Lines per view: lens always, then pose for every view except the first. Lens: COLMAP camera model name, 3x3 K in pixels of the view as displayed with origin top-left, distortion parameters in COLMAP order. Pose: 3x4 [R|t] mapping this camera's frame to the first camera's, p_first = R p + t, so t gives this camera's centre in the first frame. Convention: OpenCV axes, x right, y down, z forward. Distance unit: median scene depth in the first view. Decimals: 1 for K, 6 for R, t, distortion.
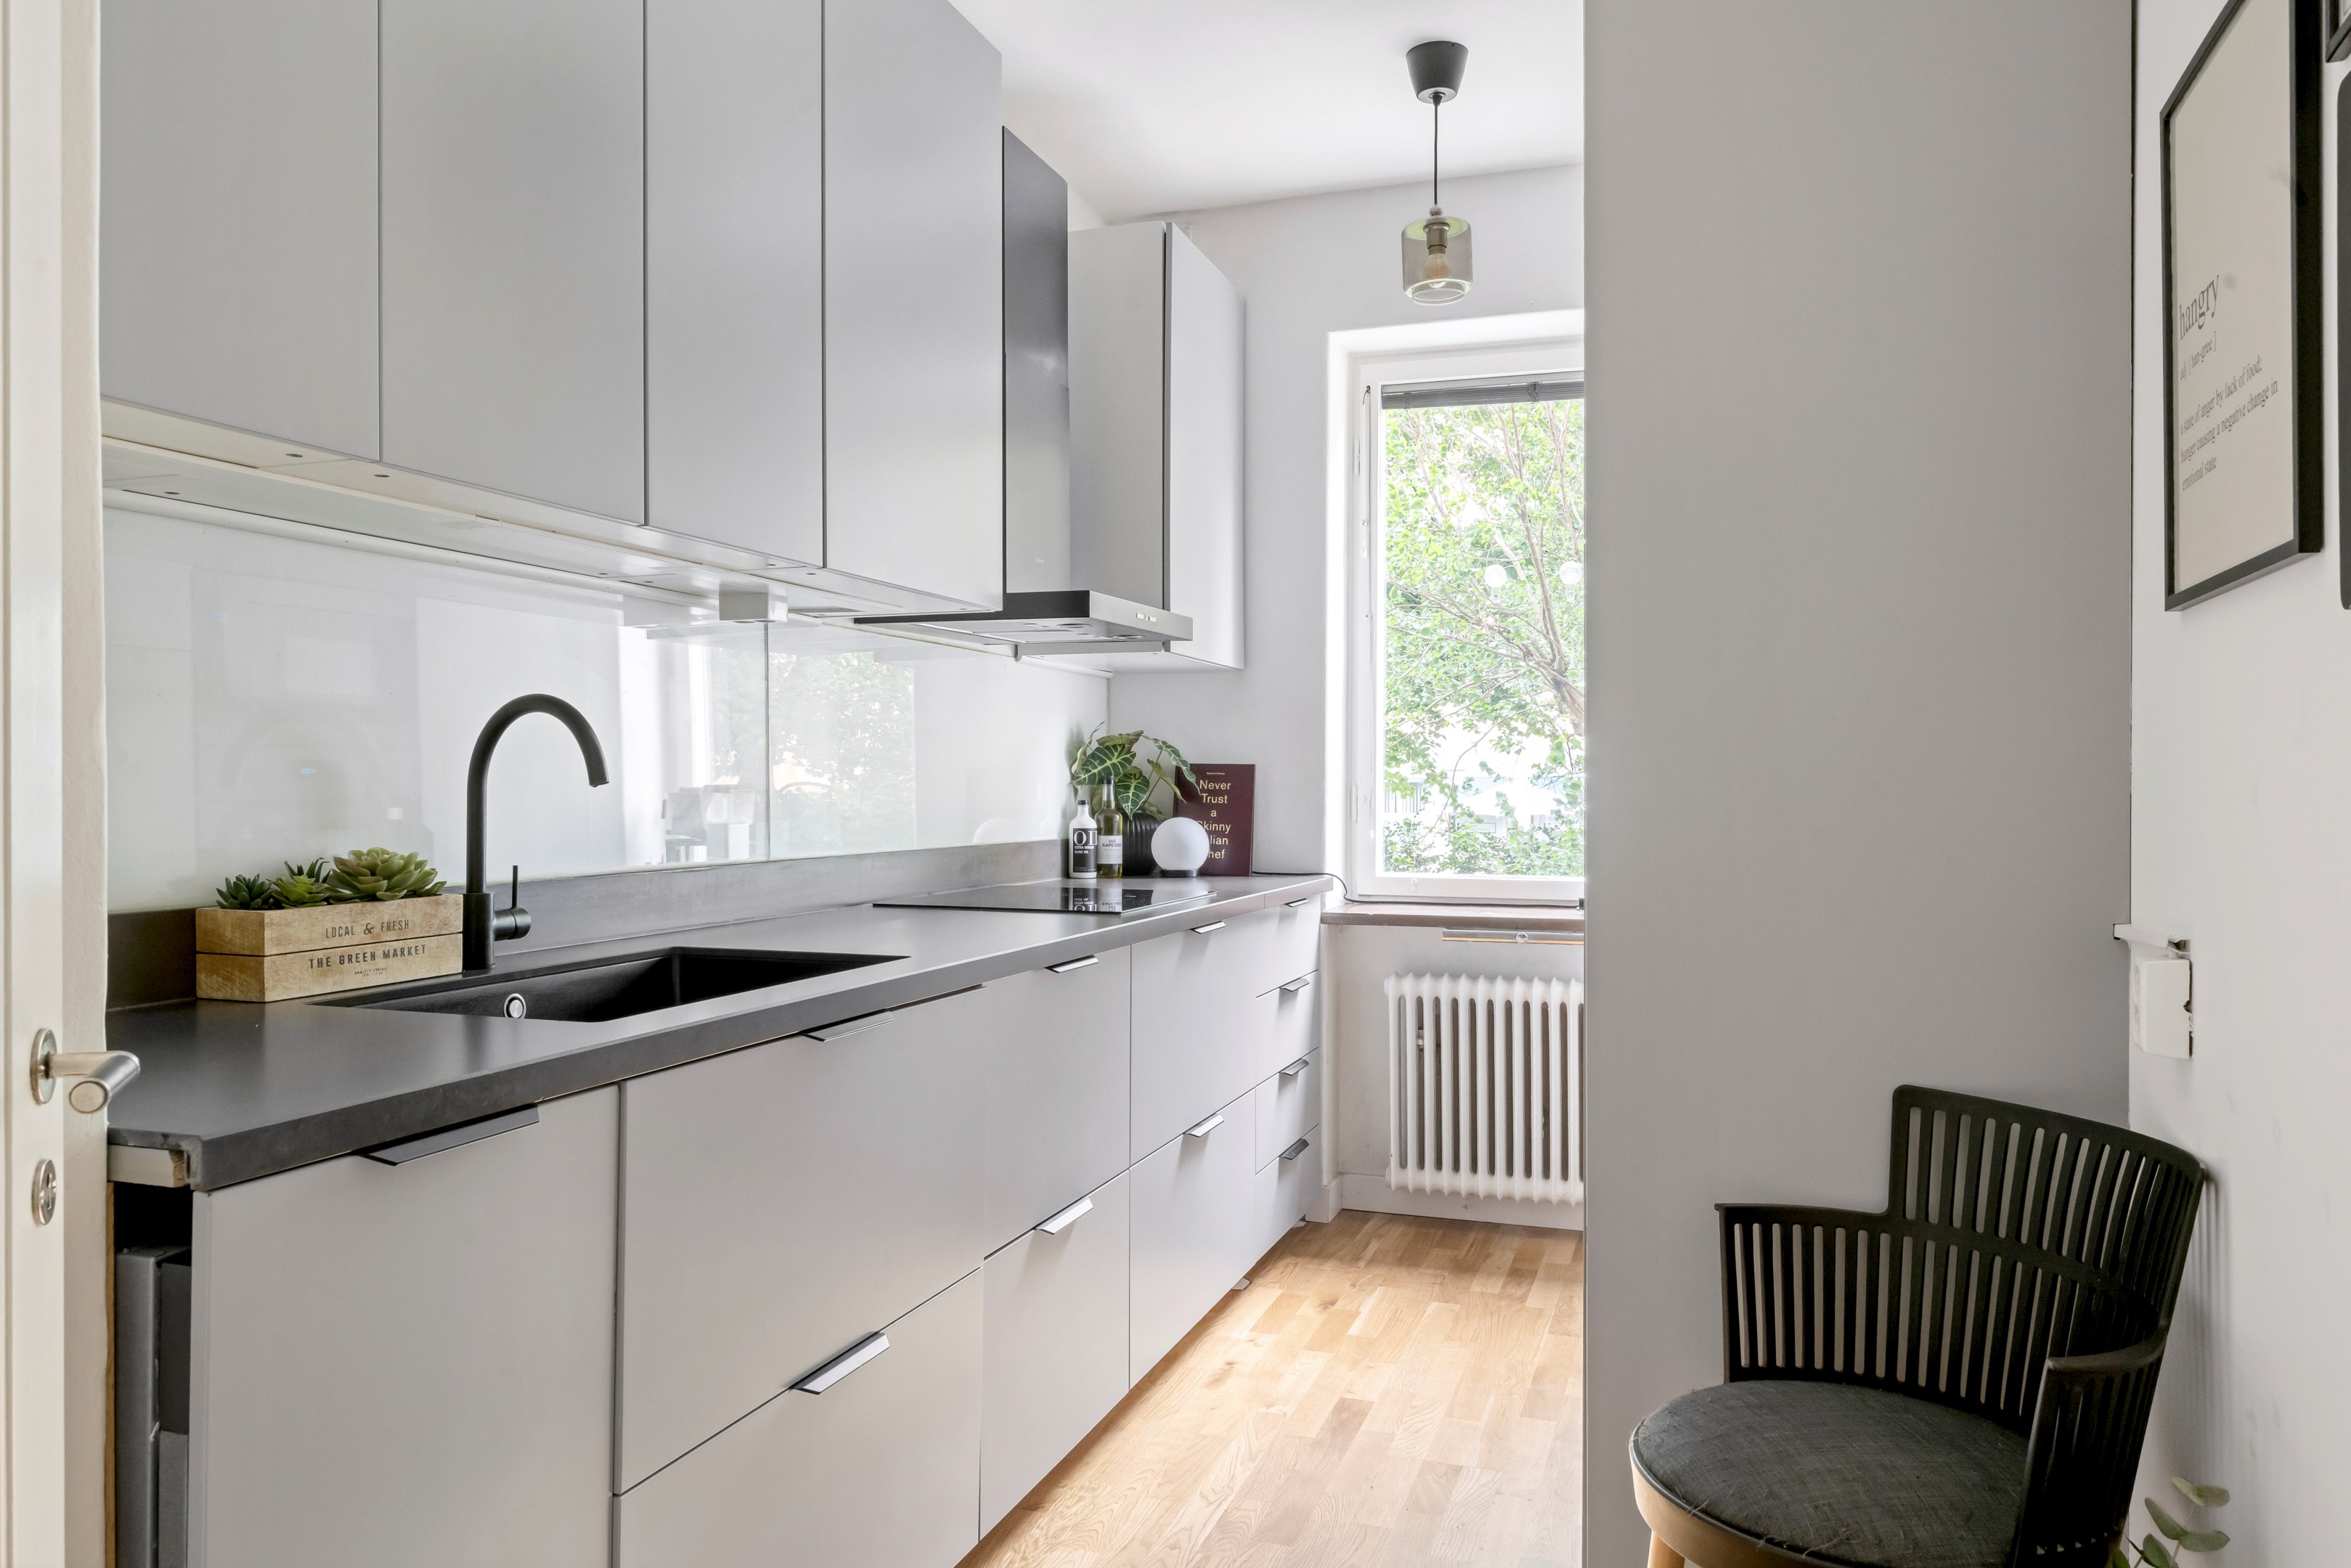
lens RADIAL K [[1624.4, 0, 1175.5], [0, 1624.4, 784.0], [0, 0, 1]] dist [0.001717, -0.000955]
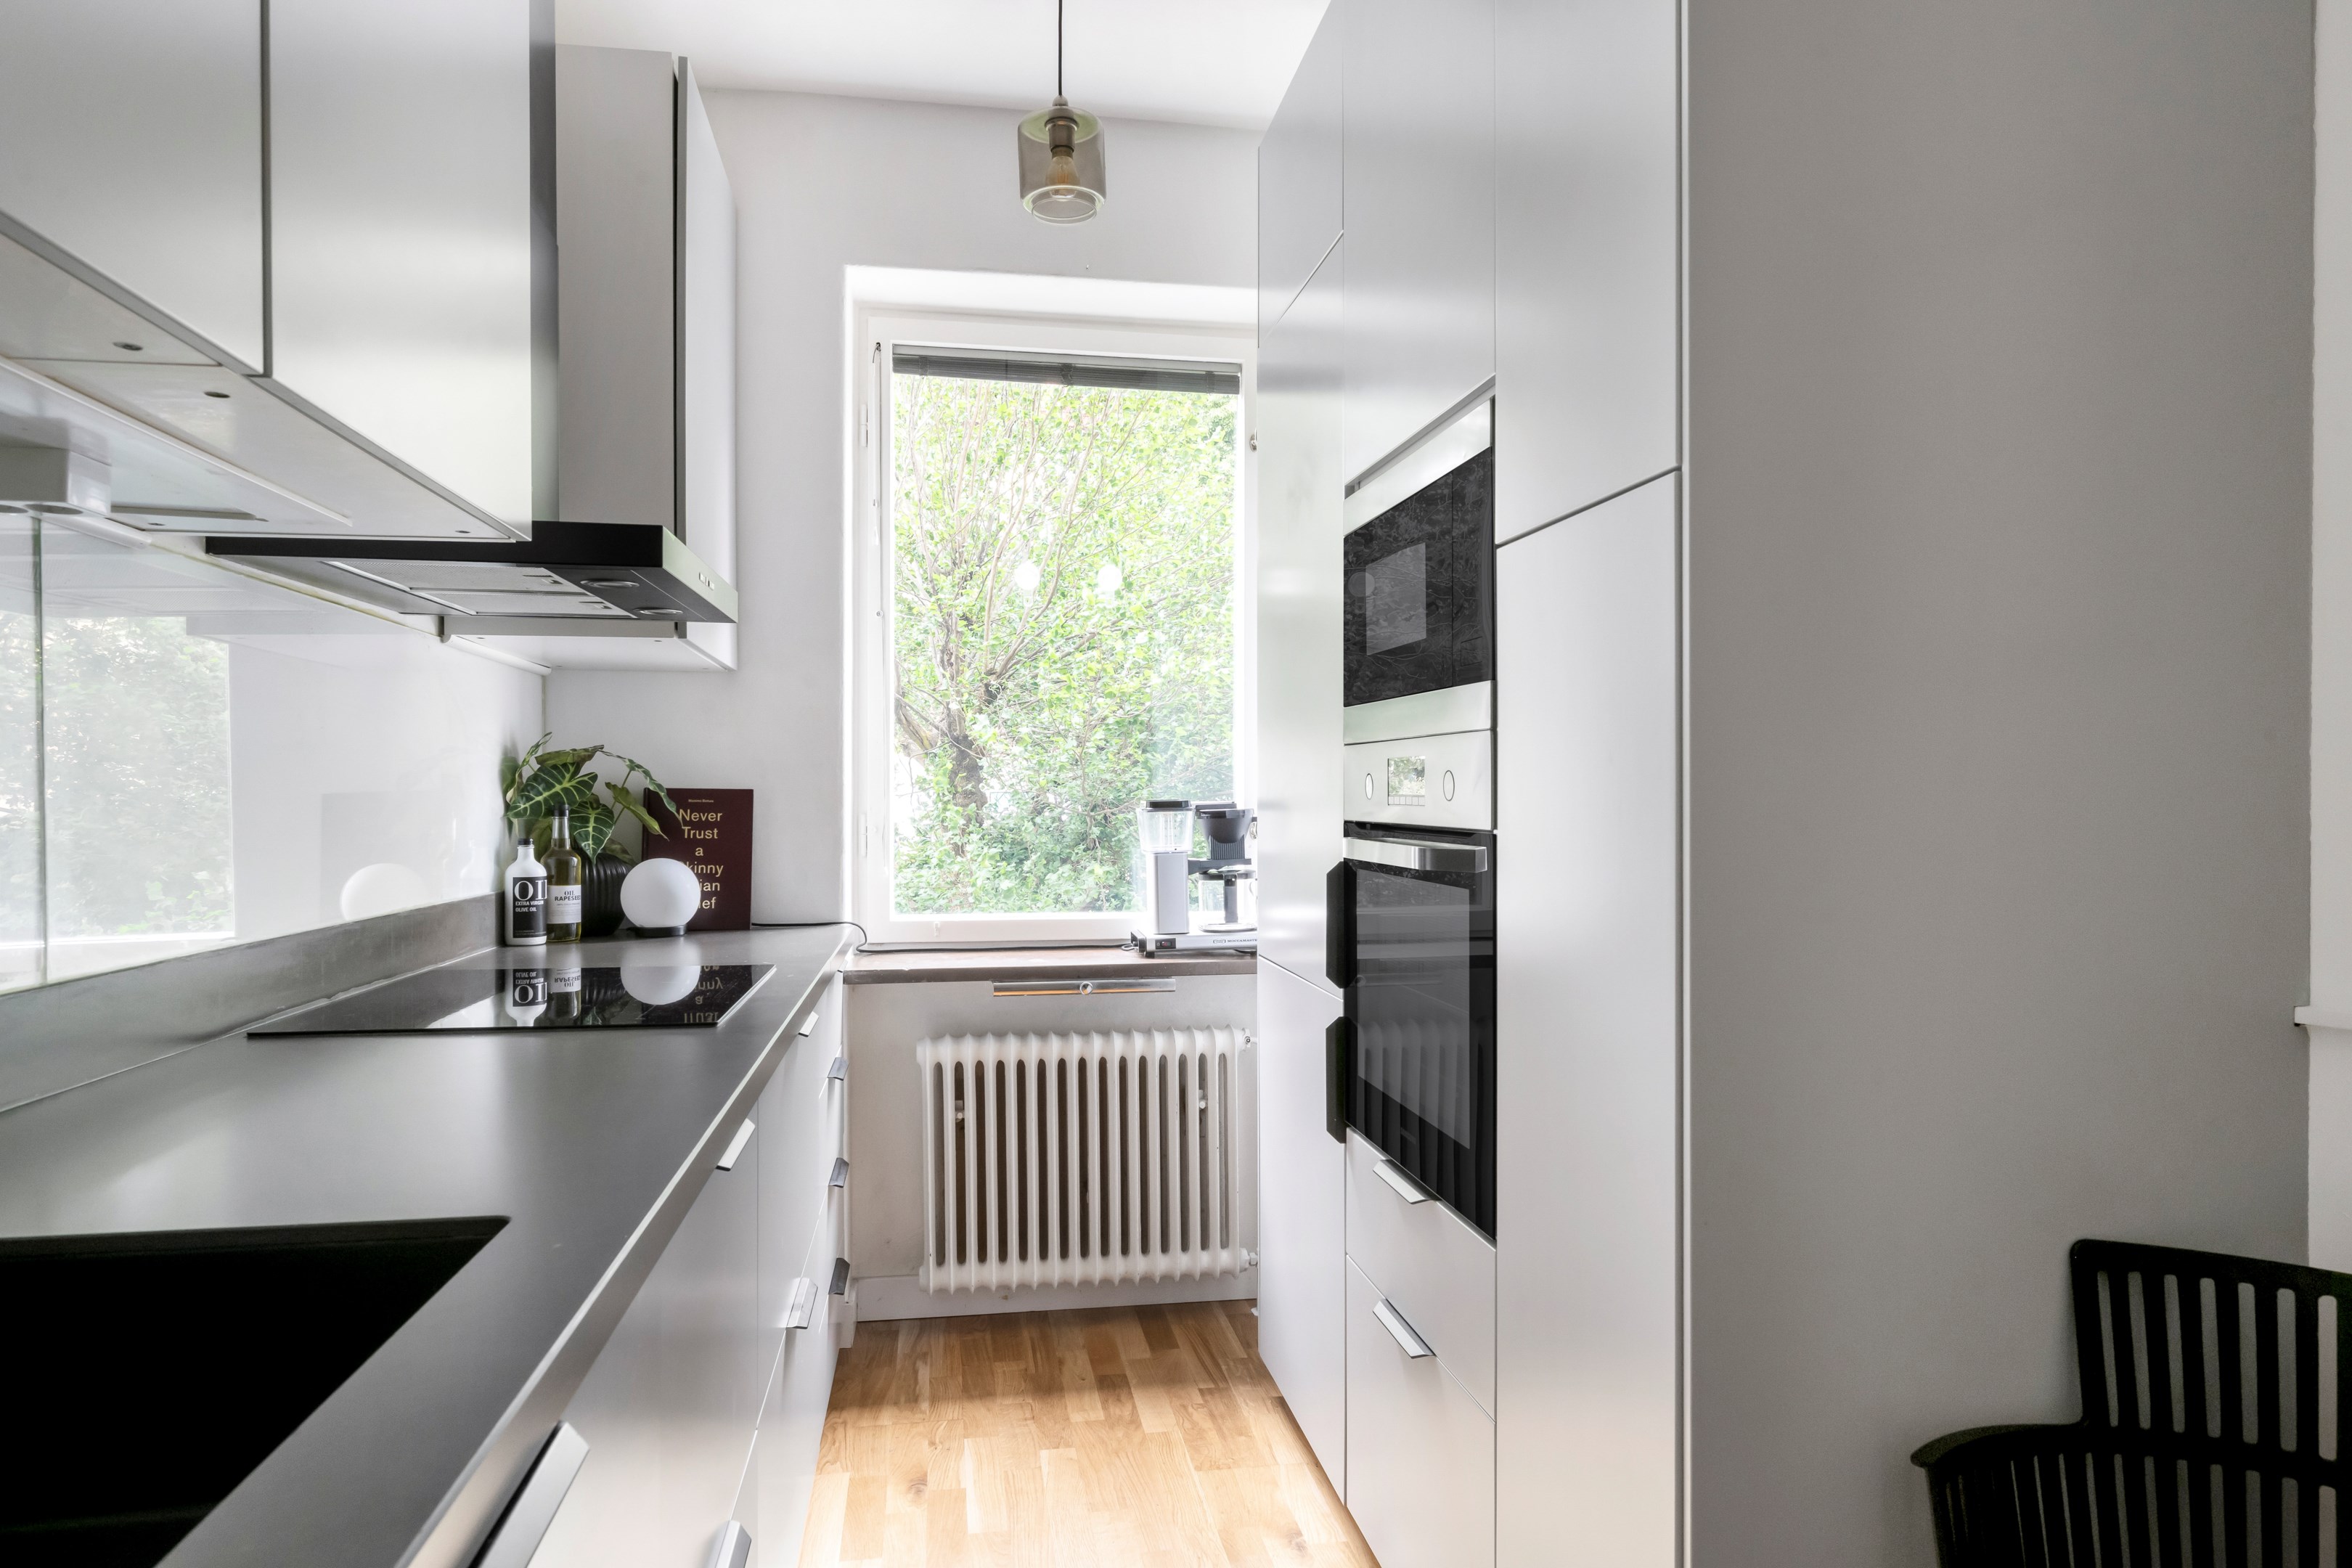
lens RADIAL K [[1403.6, 0, 1172.4], [0, 1403.6, 799.3], [0, 0, 1]] dist [0.003065, -0.000184]
pose [[0.879957, -0.004061, 0.475035, -0.100804], [0.003831, 0.999992, 0.001451, -0.007592], [-0.475037, 0.000543, 0.879966, 0.299738]]
